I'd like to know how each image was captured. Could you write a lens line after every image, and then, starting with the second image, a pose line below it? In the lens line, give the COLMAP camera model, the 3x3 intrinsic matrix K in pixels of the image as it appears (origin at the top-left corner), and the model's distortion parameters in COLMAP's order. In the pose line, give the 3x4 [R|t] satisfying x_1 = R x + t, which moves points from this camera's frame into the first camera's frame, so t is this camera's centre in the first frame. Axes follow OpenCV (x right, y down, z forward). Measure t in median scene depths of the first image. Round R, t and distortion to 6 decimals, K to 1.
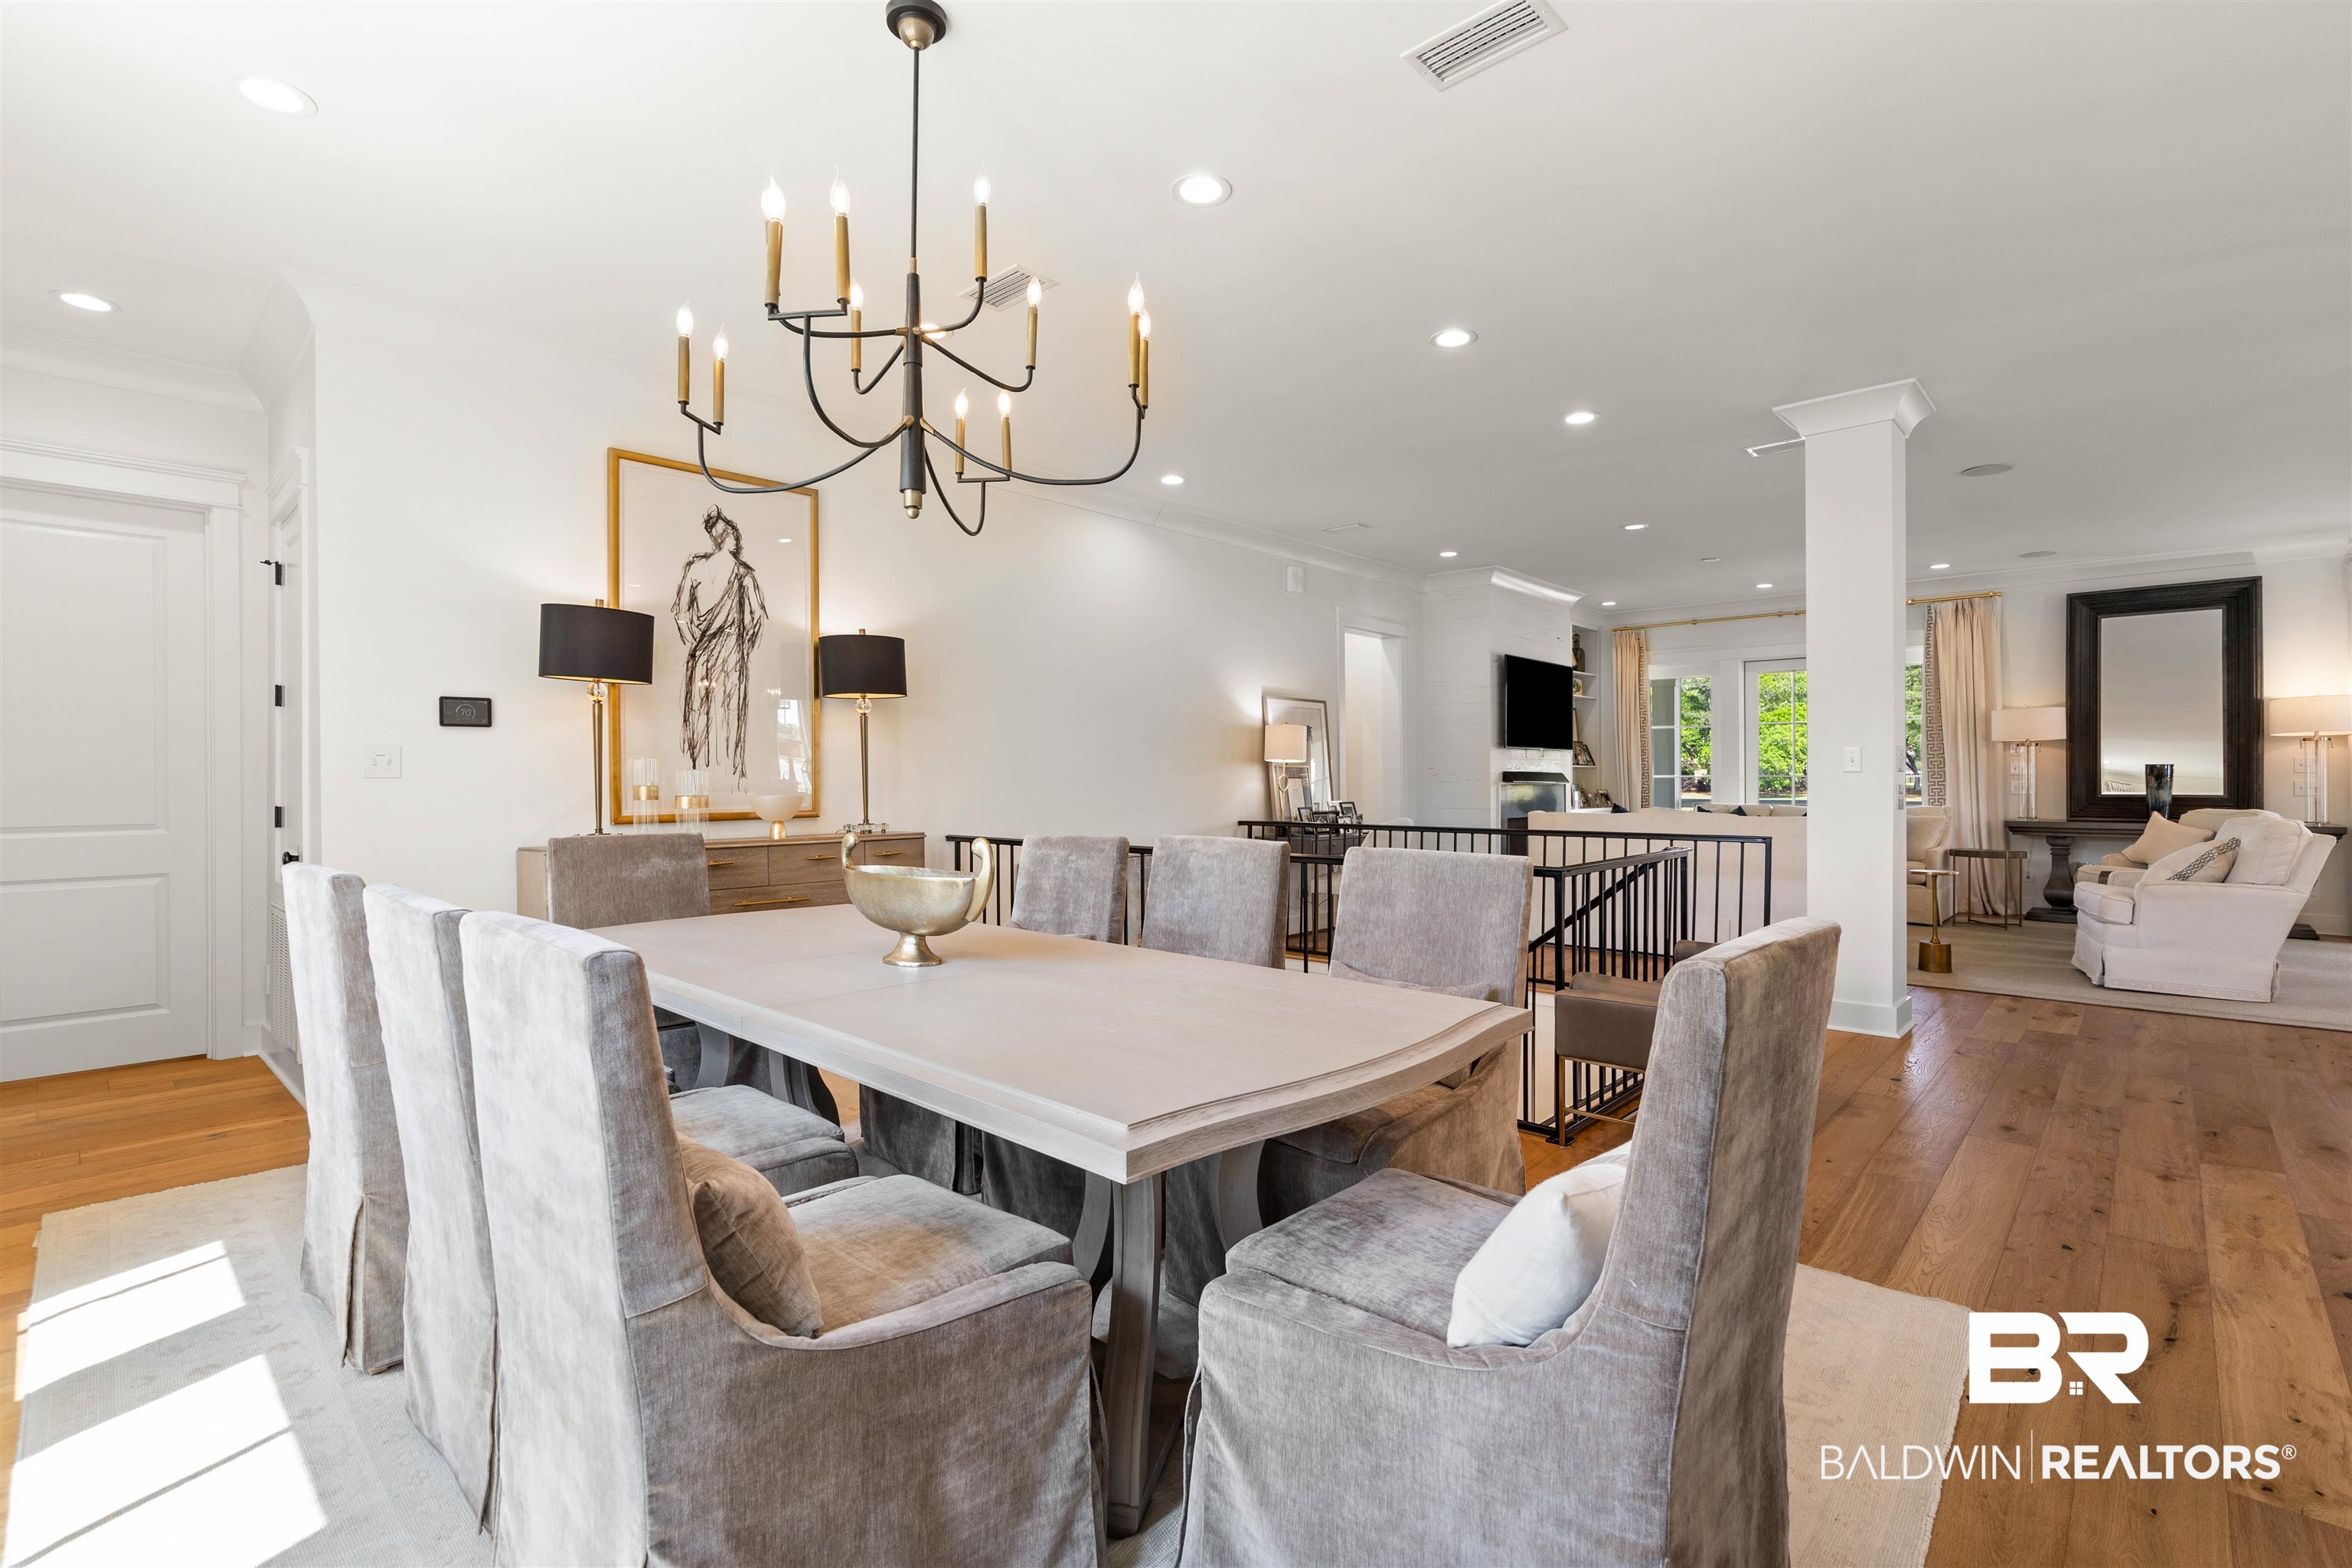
lens RADIAL K [[1044.6, 0, 1184.8], [0, 1044.6, 784.7], [0, 0, 1]] dist [0.013067, -0.000451]
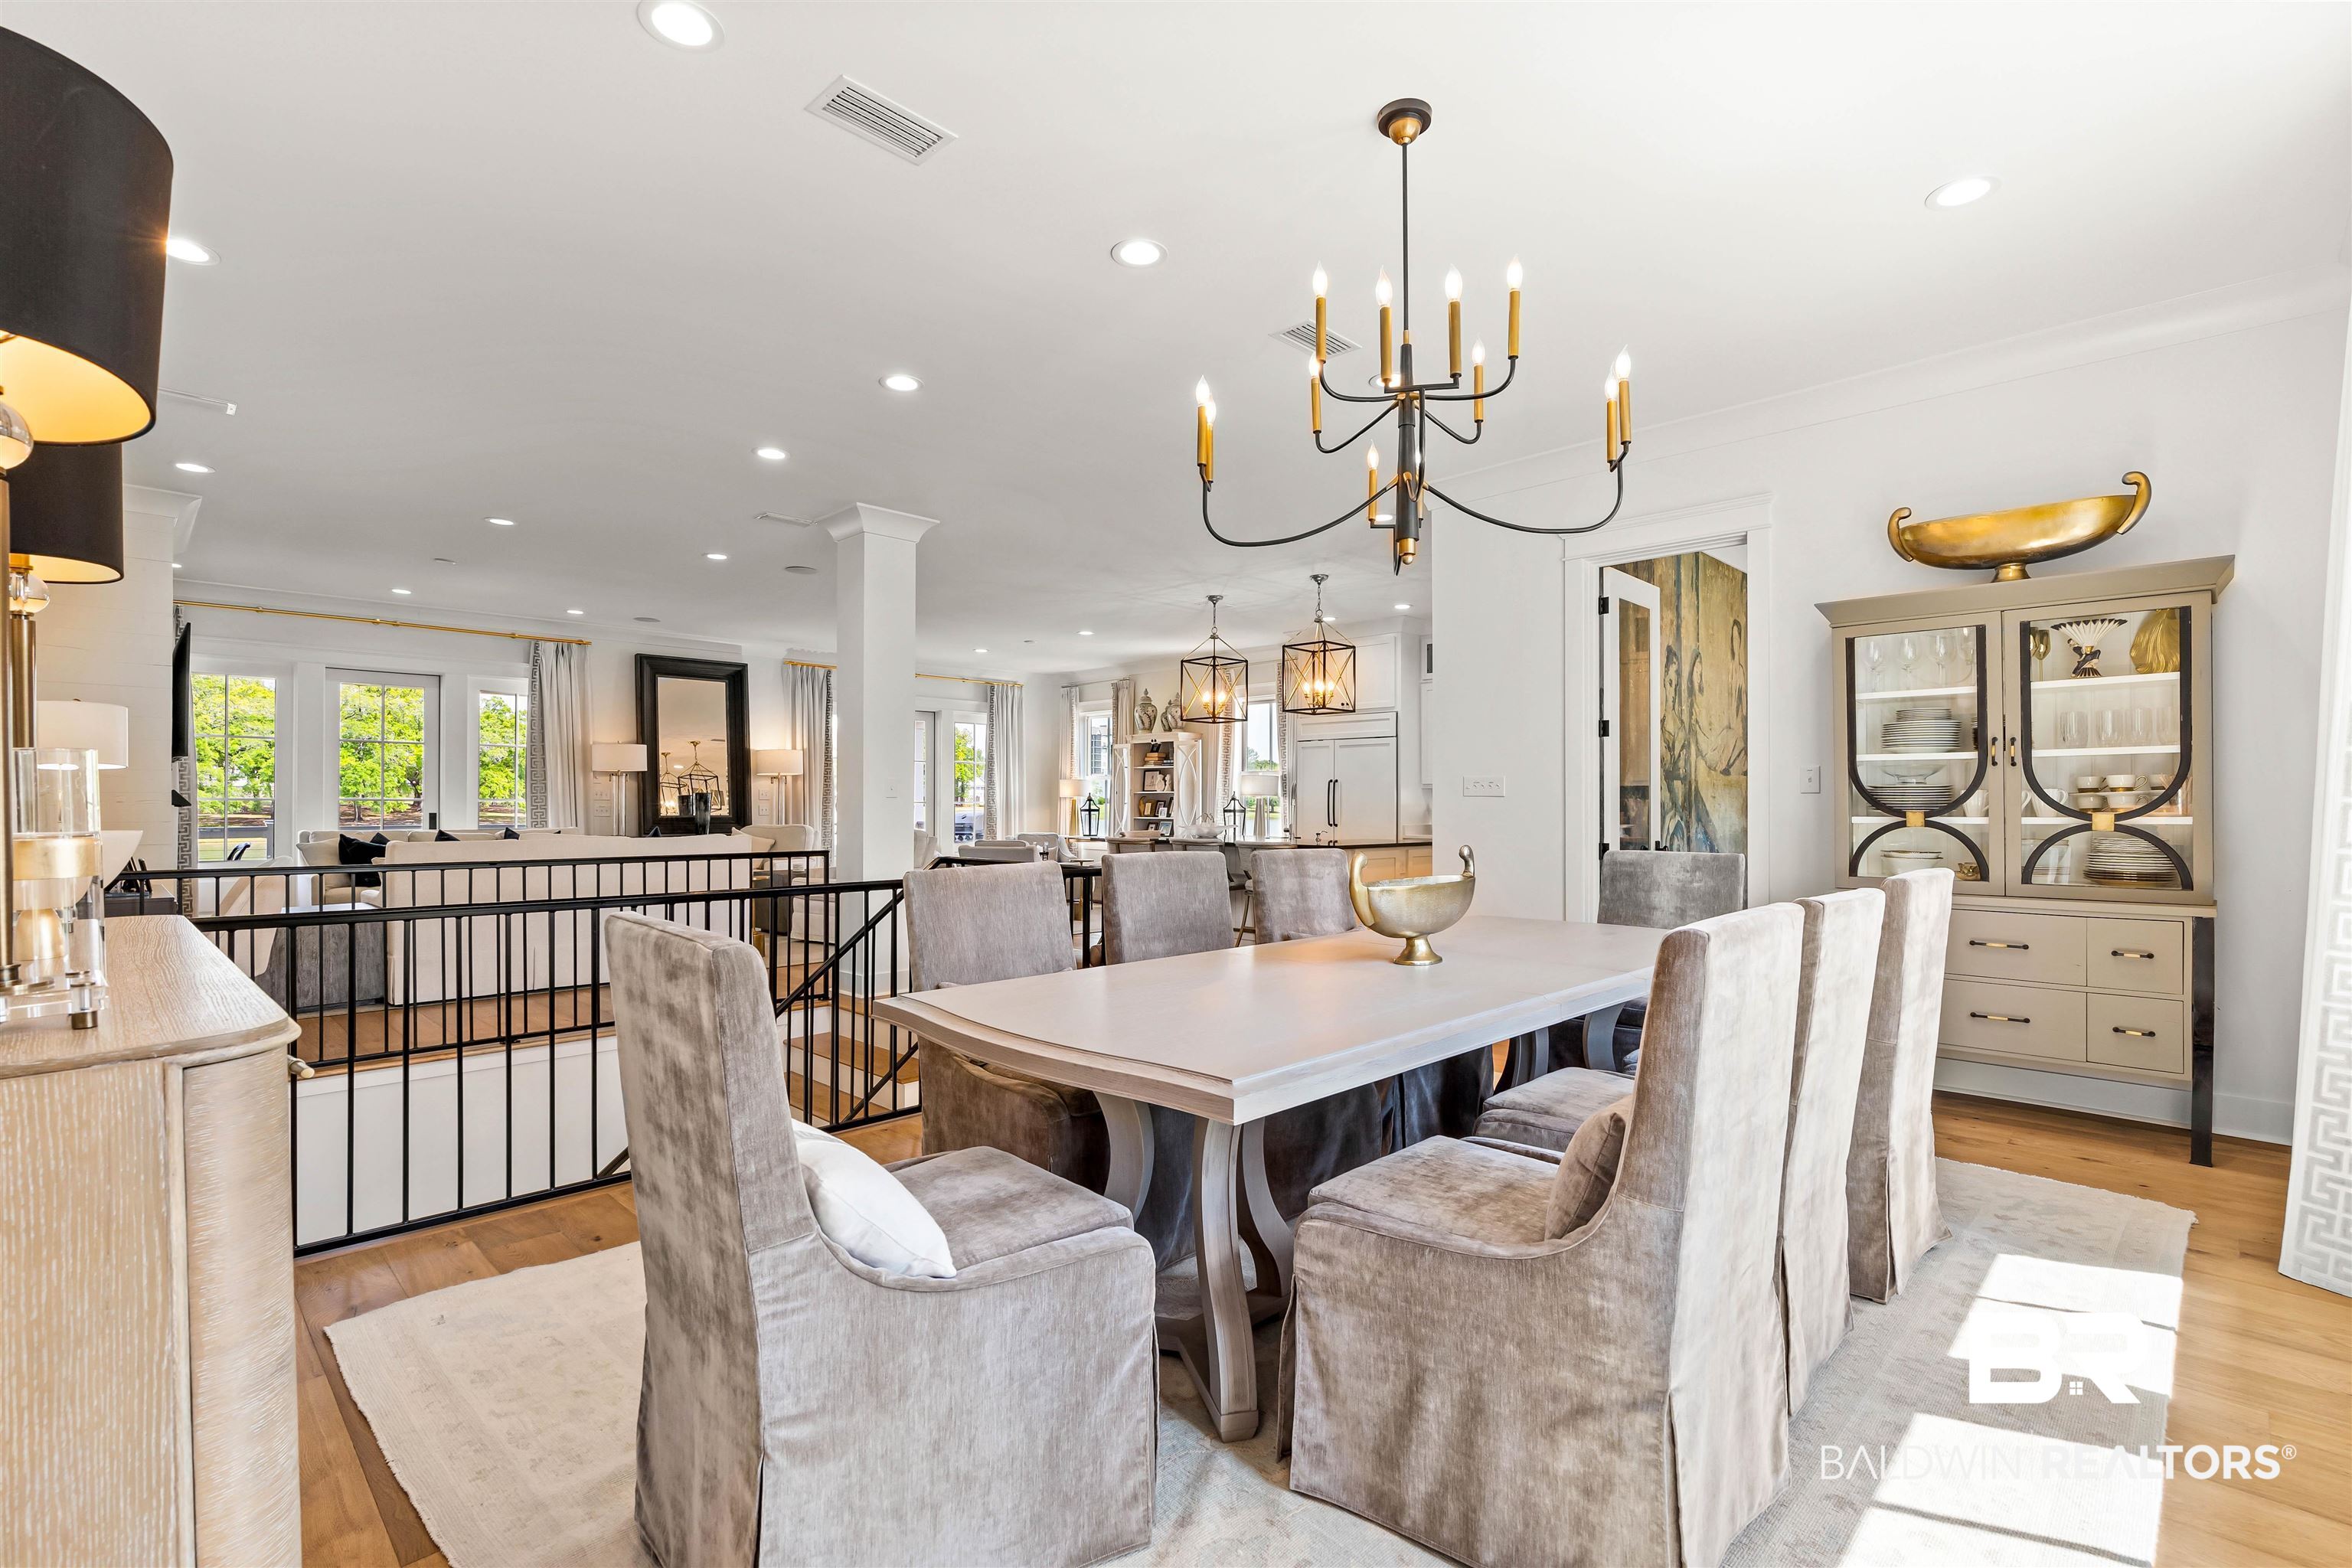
lens RADIAL K [[1044.6, 0, 1184.8], [0, 1044.6, 784.7], [0, 0, 1]] dist [0.013067, -0.000451]
pose [[0.012230, 0.019787, 0.999729, -0.527237], [0.002856, 0.999799, -0.019824, 0.000660], [-0.999921, 0.003098, 0.012171, 0.469535]]
